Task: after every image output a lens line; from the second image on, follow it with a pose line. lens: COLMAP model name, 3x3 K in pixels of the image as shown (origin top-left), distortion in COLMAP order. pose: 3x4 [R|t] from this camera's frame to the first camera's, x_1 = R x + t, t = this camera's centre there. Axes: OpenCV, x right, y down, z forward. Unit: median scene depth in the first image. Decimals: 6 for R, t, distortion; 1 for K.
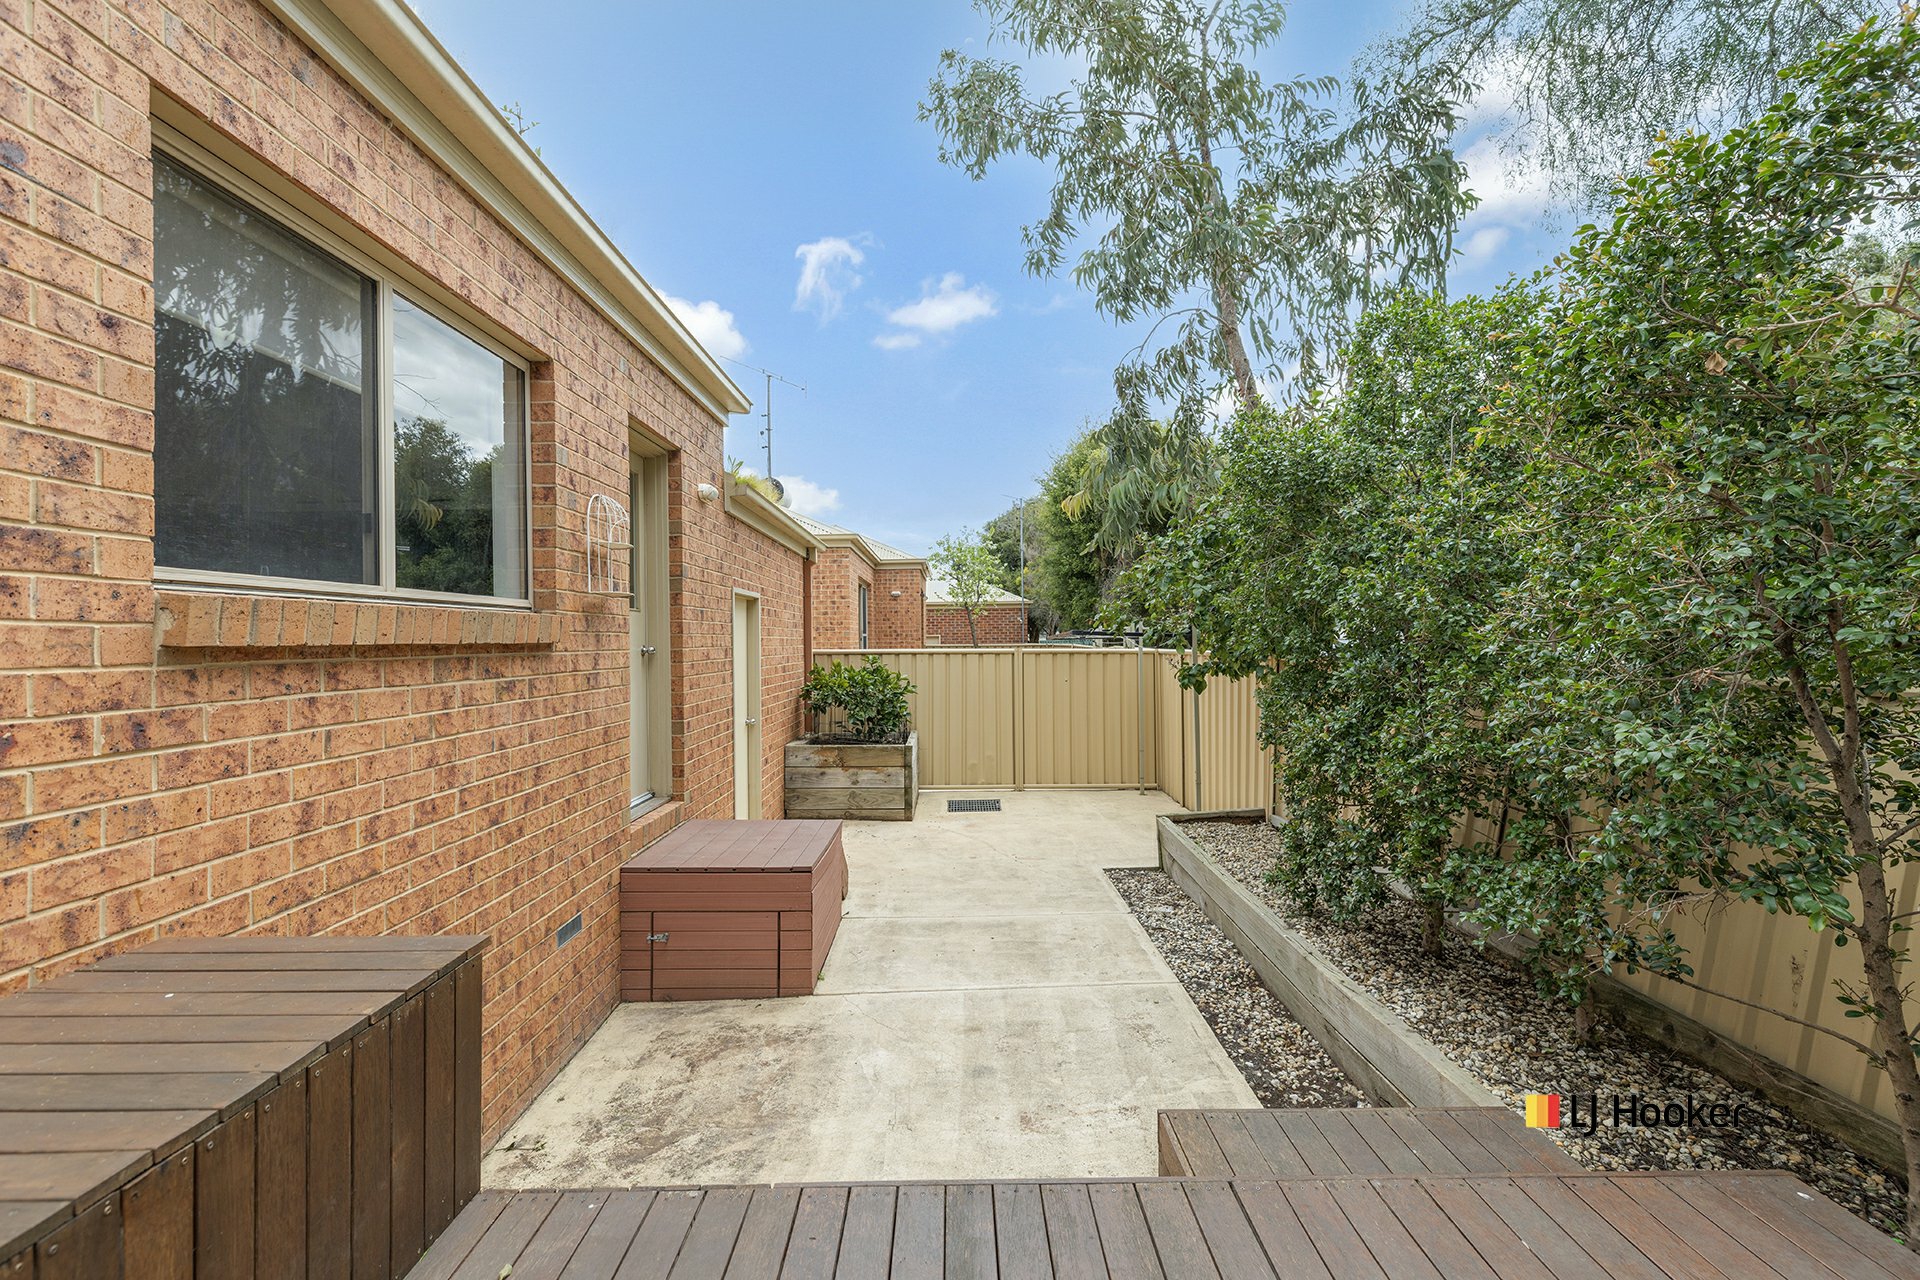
lens RADIAL K [[908.0, 0, 953.2], [0, 908.0, 646.0], [0, 0, 1]] dist [0.000878, 0.000510]
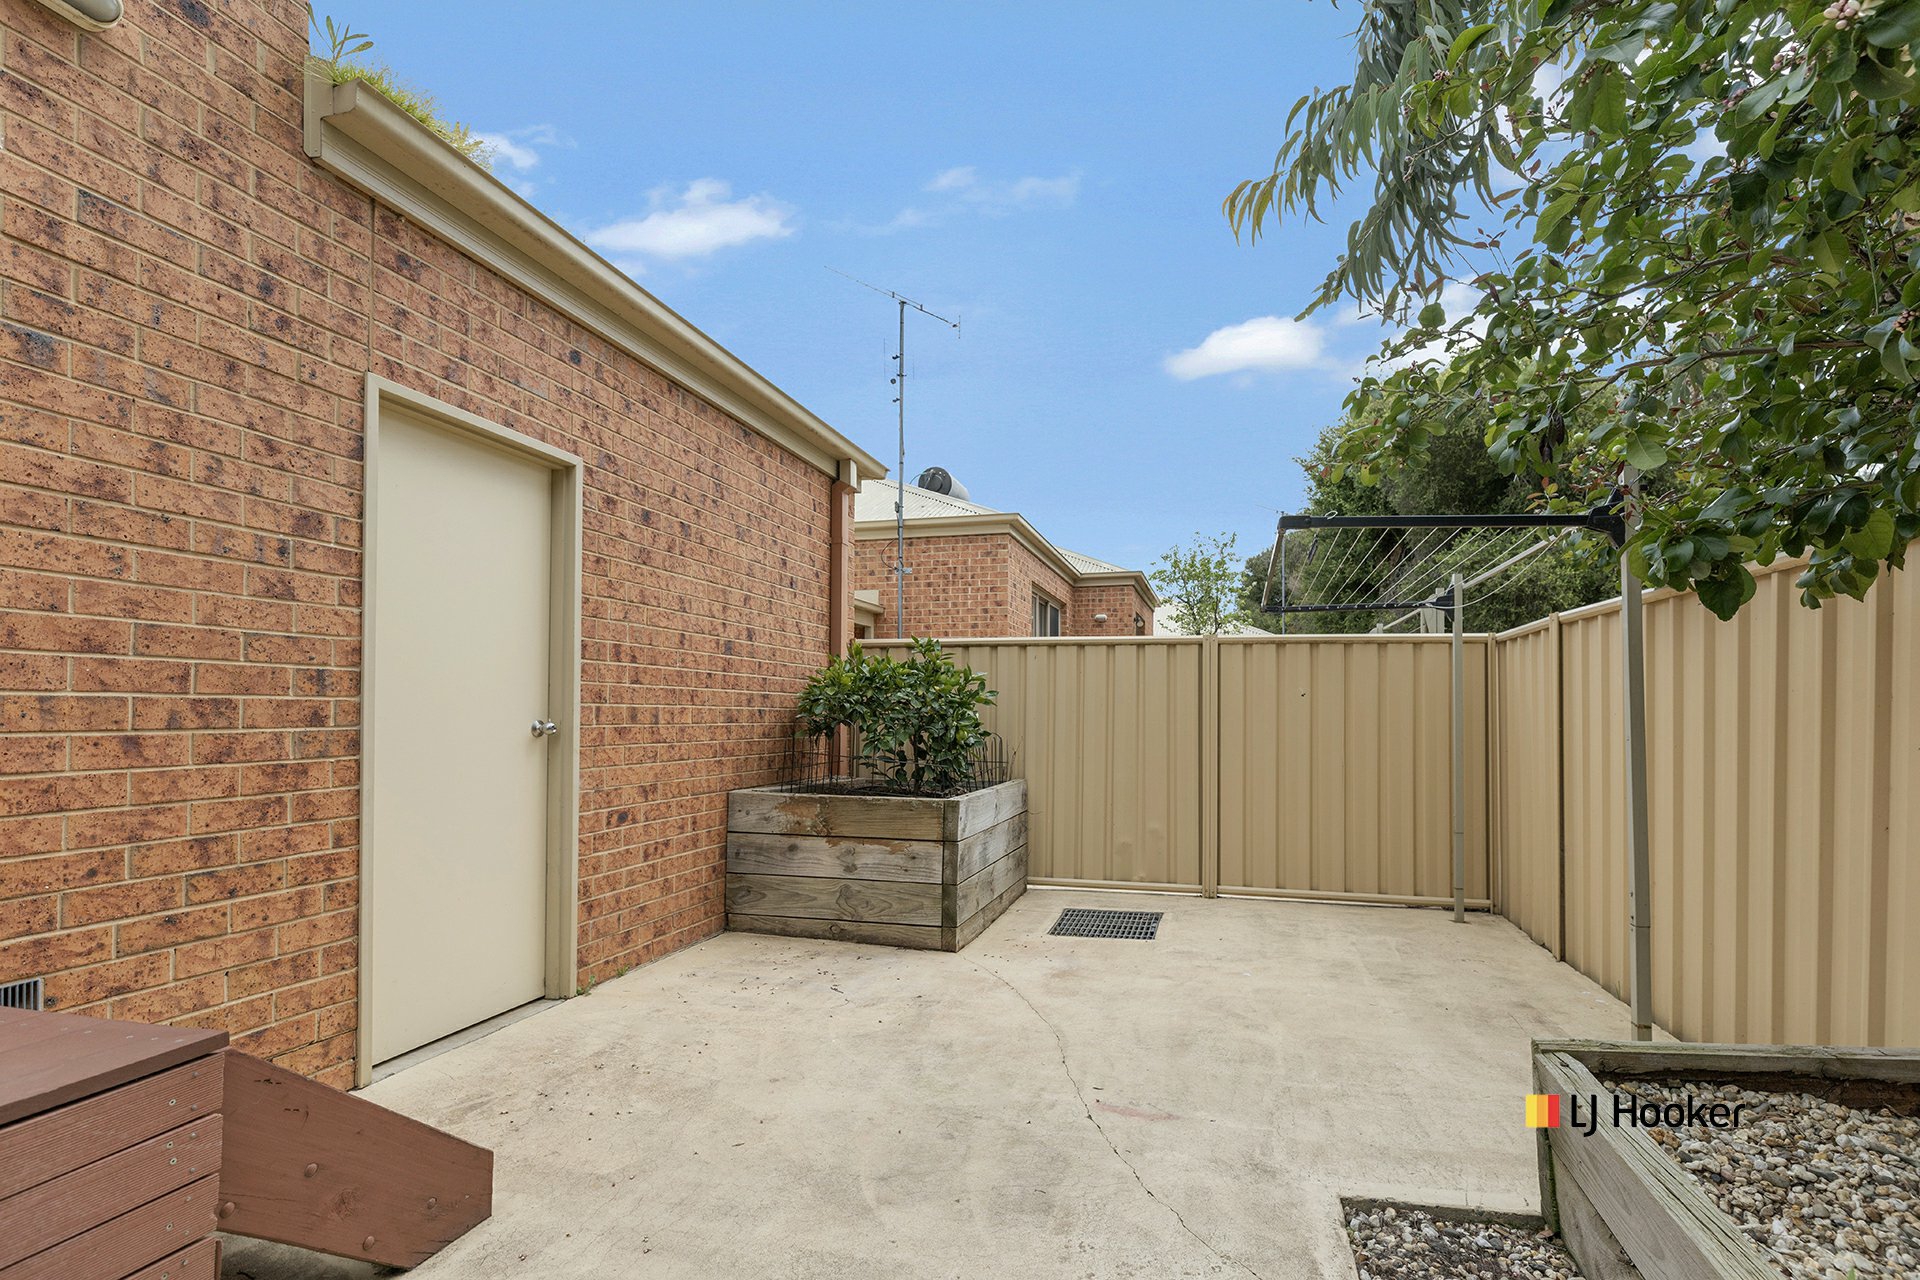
lens RADIAL K [[907.9, 0, 1002.6], [0, 907.9, 707.7], [0, 0, 1]] dist [0.001313, 0.000099]
pose [[0.969287, 0.010224, -0.245719, 0.099682], [-0.013951, 0.999812, -0.013430, 0.065180], [0.245536, 0.016445, 0.969248, 0.521829]]
